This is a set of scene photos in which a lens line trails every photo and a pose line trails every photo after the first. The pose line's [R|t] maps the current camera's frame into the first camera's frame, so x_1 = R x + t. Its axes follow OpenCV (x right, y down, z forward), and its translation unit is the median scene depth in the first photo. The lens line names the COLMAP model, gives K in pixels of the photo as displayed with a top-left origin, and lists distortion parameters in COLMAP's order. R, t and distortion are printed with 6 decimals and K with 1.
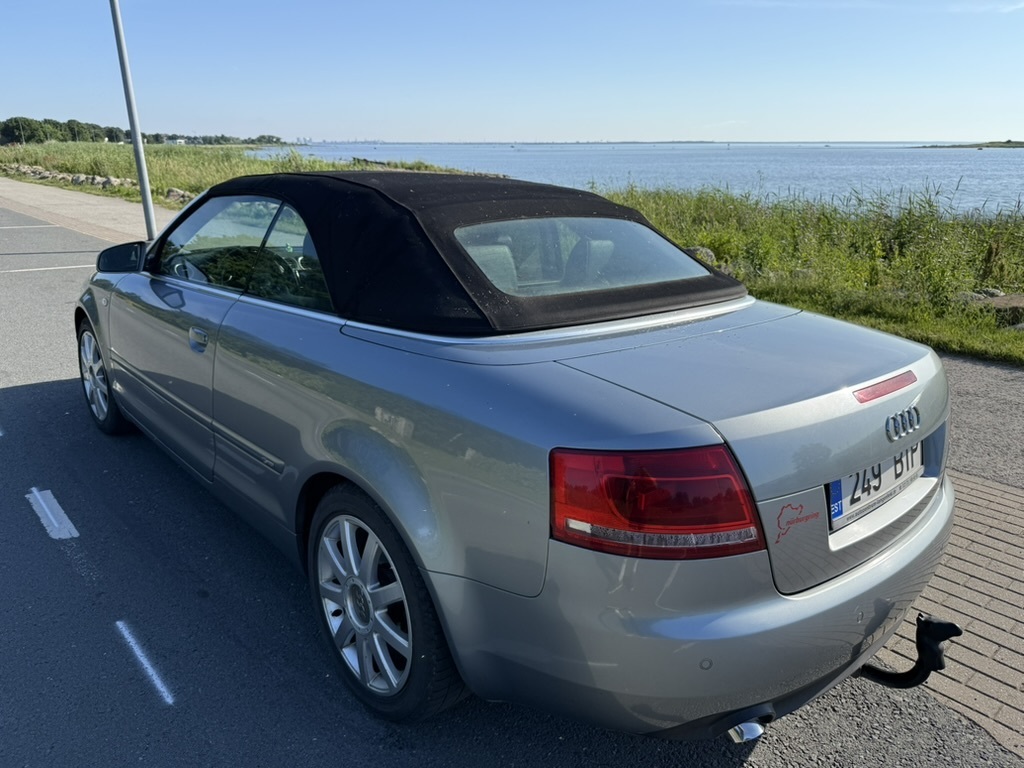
lens RADIAL K [[714.7, 0, 510.5], [0, 714.7, 380.9], [0, 0, 1]] dist [0.027698, -0.018874]
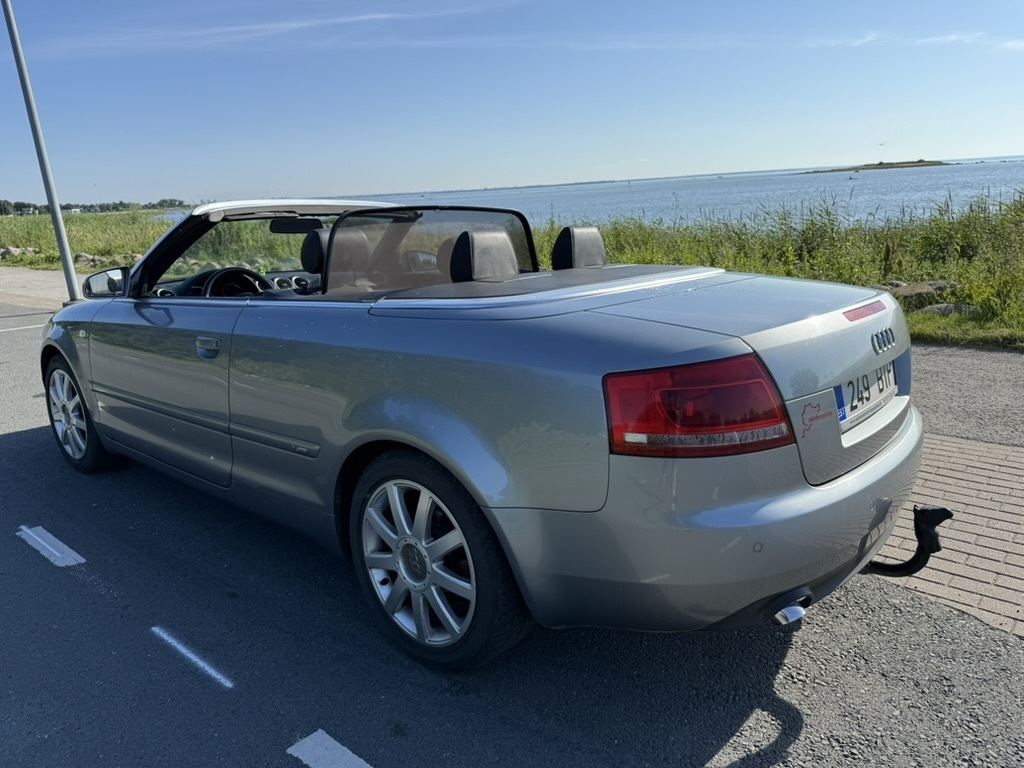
lens RADIAL K [[714.7, 0, 510.3], [0, 714.7, 386.2], [0, 0, 1]] dist [0.027698, -0.018874]
pose [[0.990678, -0.087138, 0.104709, -0.146122], [0.092744, 0.994438, -0.049909, 0.109775], [-0.099777, 0.059155, 0.993250, -0.072692]]
